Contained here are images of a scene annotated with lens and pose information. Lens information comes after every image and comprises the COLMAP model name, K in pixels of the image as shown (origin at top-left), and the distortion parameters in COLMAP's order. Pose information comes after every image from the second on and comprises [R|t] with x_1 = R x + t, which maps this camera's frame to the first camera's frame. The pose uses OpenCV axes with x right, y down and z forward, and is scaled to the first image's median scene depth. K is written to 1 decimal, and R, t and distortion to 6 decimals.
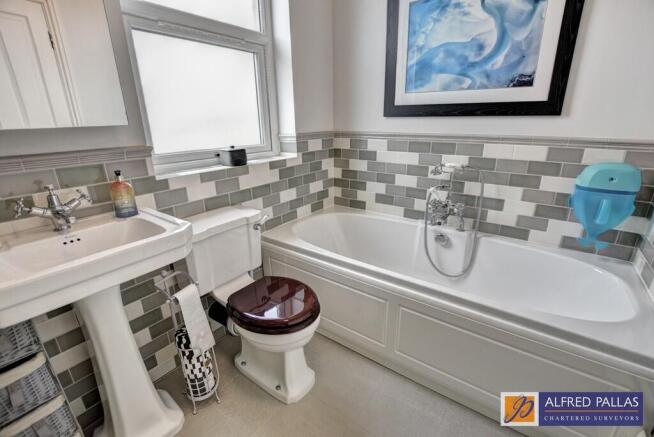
lens RADIAL K [[291.0, 0, 330.6], [0, 291.0, 218.3], [0, 0, 1]] dist [-0.023256, 0.000259]
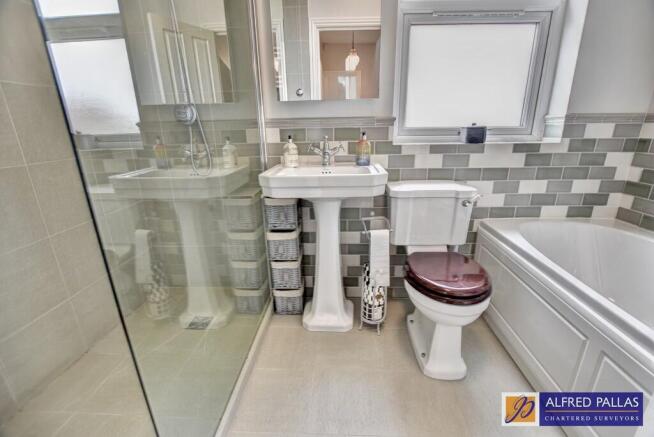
lens RADIAL K [[291.0, 0, 330.6], [0, 291.0, 218.3], [0, 0, 1]] dist [-0.023256, 0.000259]
pose [[0.555624, 0.255710, -0.791135, 0.261745], [-0.259648, 0.957307, 0.127066, 0.067187], [0.789851, 0.134815, 0.598298, 0.055181]]
